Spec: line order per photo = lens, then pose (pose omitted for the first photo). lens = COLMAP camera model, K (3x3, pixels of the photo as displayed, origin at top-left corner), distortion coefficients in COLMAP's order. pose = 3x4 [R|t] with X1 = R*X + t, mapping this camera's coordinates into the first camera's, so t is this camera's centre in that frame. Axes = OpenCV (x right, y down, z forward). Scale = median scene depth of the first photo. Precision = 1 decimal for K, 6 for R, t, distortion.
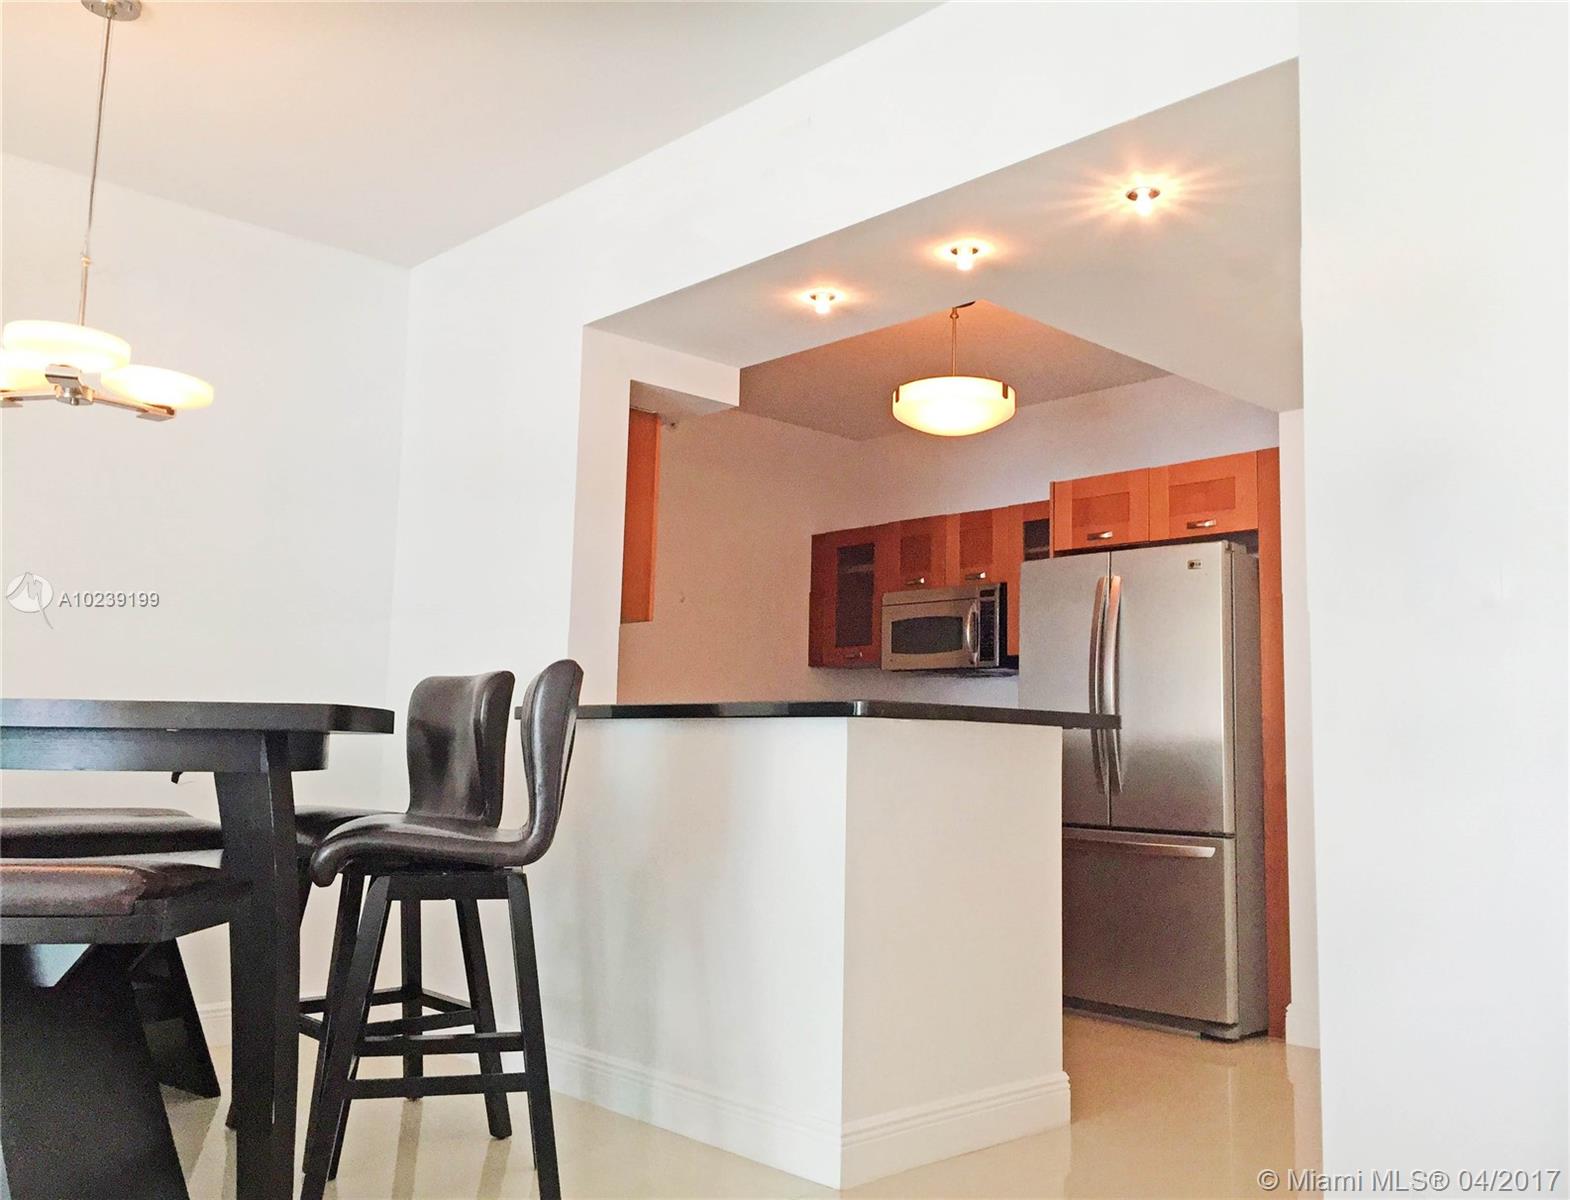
lens RADIAL K [[1346.7, 0, 785.0], [0, 1346.7, 600.0], [0, 0, 1]] dist [0.006292, 0.001214]
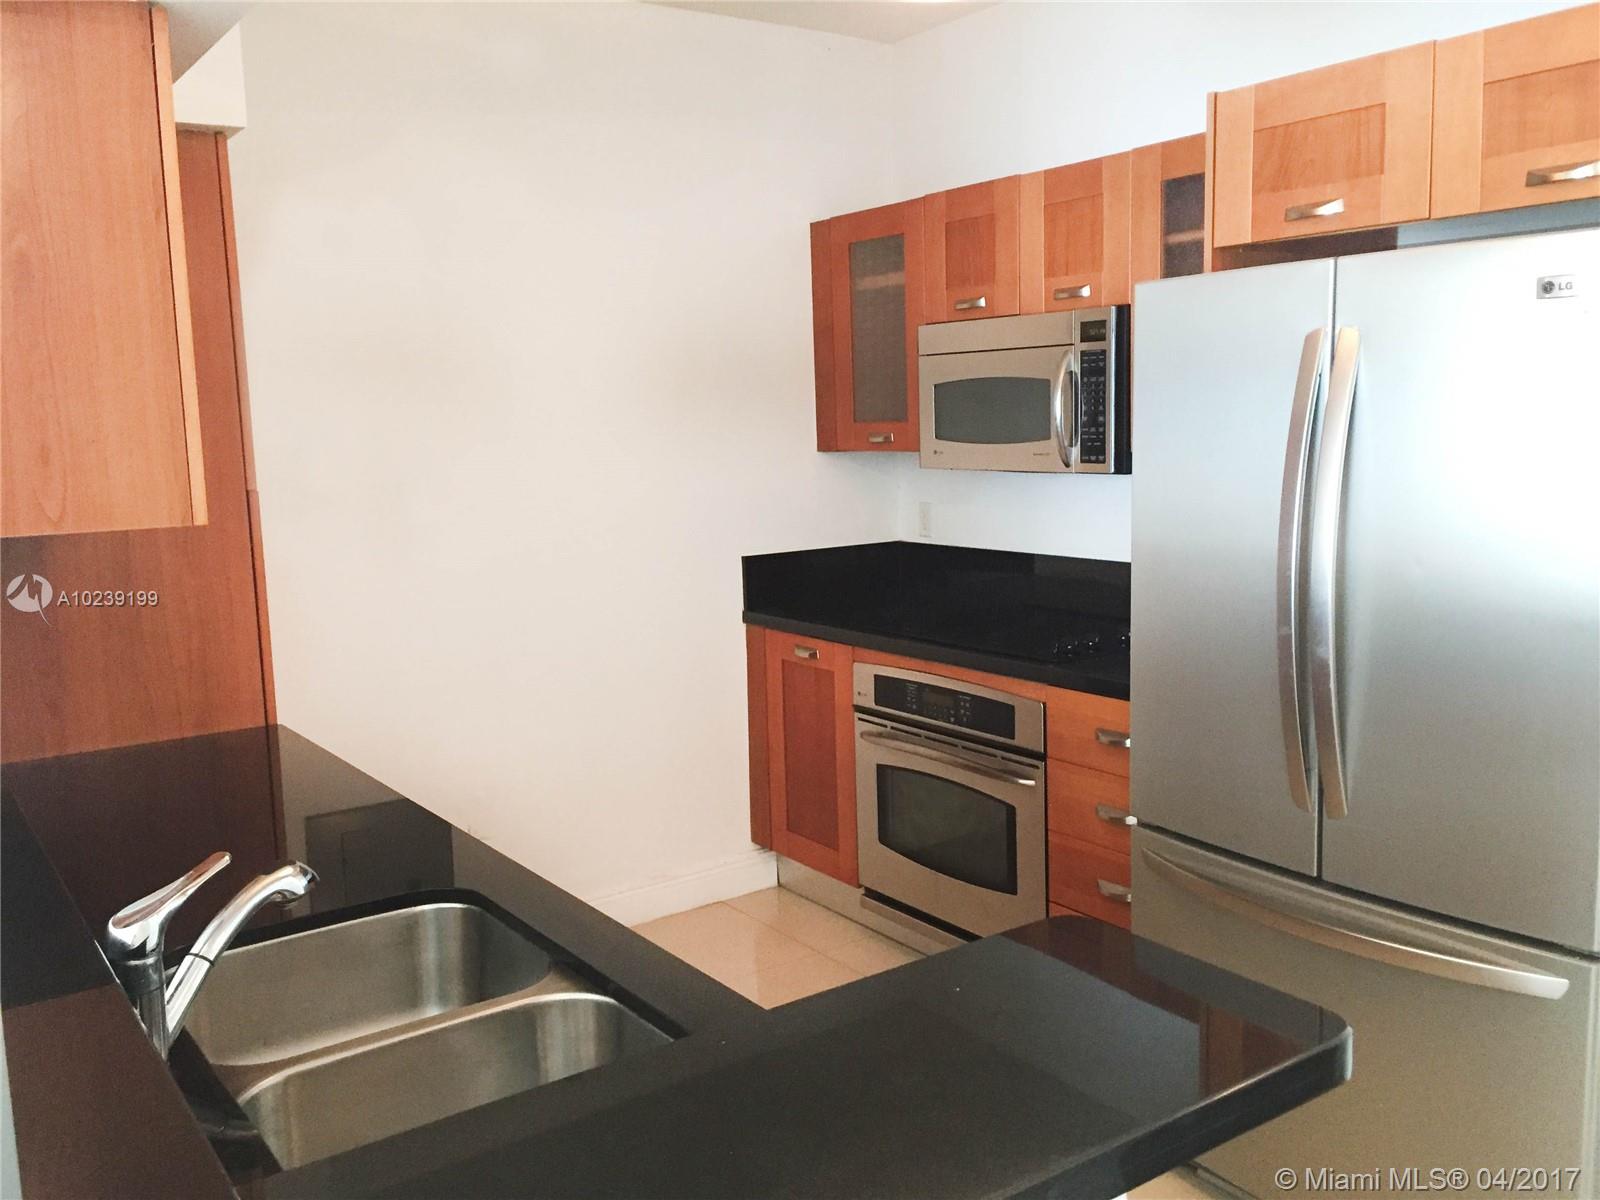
lens RADIAL K [[1365.1, 0, 800.0], [0, 1365.1, 600.0], [0, 0, 1]] dist [-0.059032, 0.006427]
pose [[0.988140, -0.032061, -0.150172, 0.115380], [0.067857, 0.968461, 0.239747, -0.037120], [0.137749, -0.247094, 0.959151, 0.464726]]
